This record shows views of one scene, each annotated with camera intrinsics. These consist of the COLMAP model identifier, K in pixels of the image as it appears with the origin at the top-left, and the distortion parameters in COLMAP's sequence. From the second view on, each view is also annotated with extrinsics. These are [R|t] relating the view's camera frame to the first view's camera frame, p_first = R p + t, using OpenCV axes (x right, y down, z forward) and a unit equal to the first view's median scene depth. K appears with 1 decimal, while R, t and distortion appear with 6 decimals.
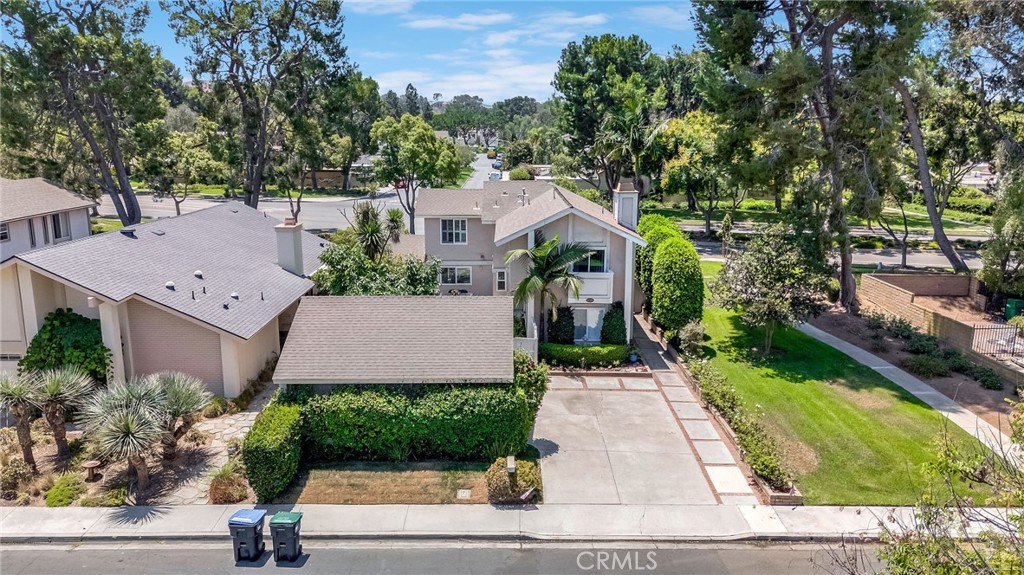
lens RADIAL K [[763.2, 0, 519.6], [0, 763.2, 287.5], [0, 0, 1]] dist [0.077872, -0.070734]
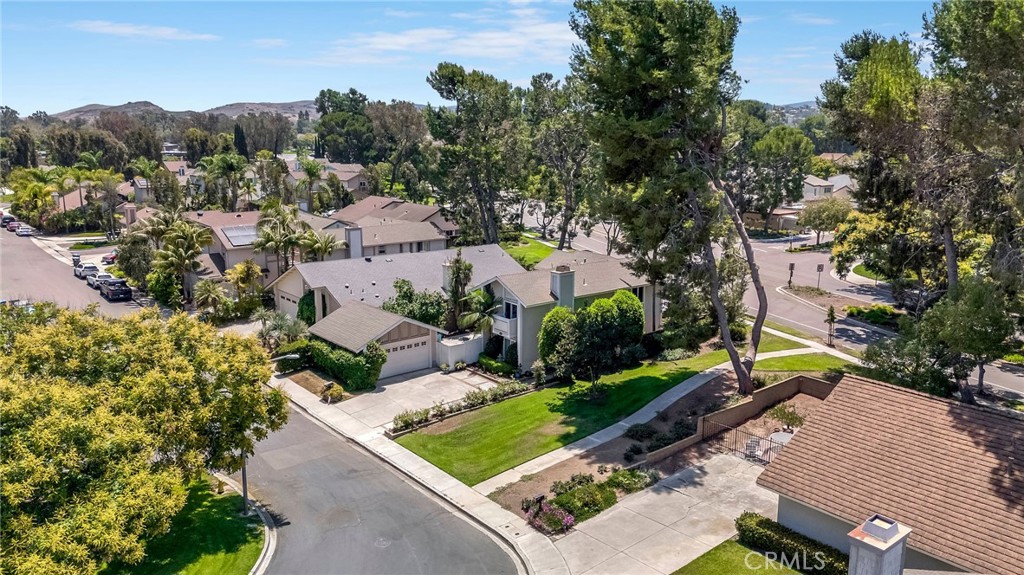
lens RADIAL K [[763.2, 0, 519.6], [0, 763.2, 287.5], [0, 0, 1]] dist [0.077872, -0.070734]
pose [[0.635901, 0.156457, -0.755746, 1.495036], [-0.164298, 0.984233, 0.065515, -0.217635], [0.754080, 0.082507, 0.651580, -0.062127]]
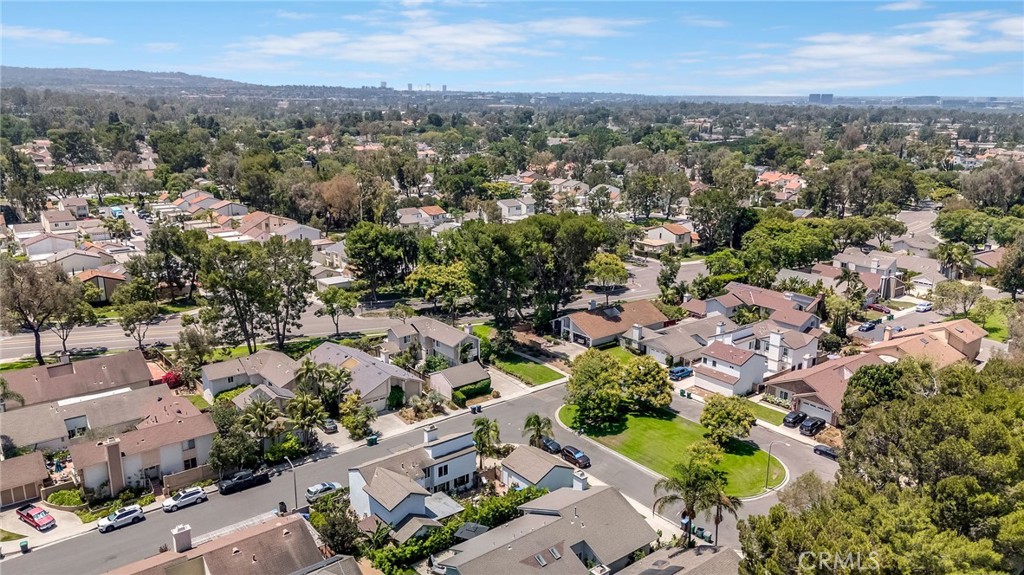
lens RADIAL K [[763.2, 0, 519.6], [0, 763.2, 287.5], [0, 0, 1]] dist [0.077872, -0.070734]
pose [[0.781413, -0.155696, 0.604278, -2.399870], [0.122291, 0.987804, 0.096375, -0.798332], [-0.611914, -0.001411, 0.790923, -2.723735]]
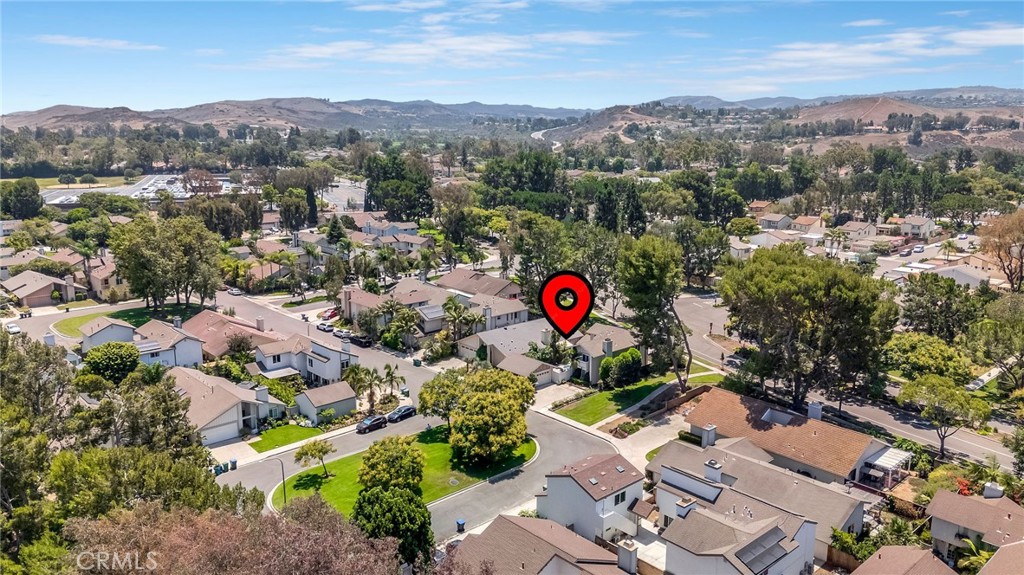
lens RADIAL K [[763.2, 0, 519.6], [0, 763.2, 287.5], [0, 0, 1]] dist [0.077872, -0.070734]
pose [[0.673872, 0.158184, -0.721716, 2.892956], [-0.159593, 0.984916, 0.066858, -0.657326], [0.721406, 0.070127, 0.688953, -2.136223]]
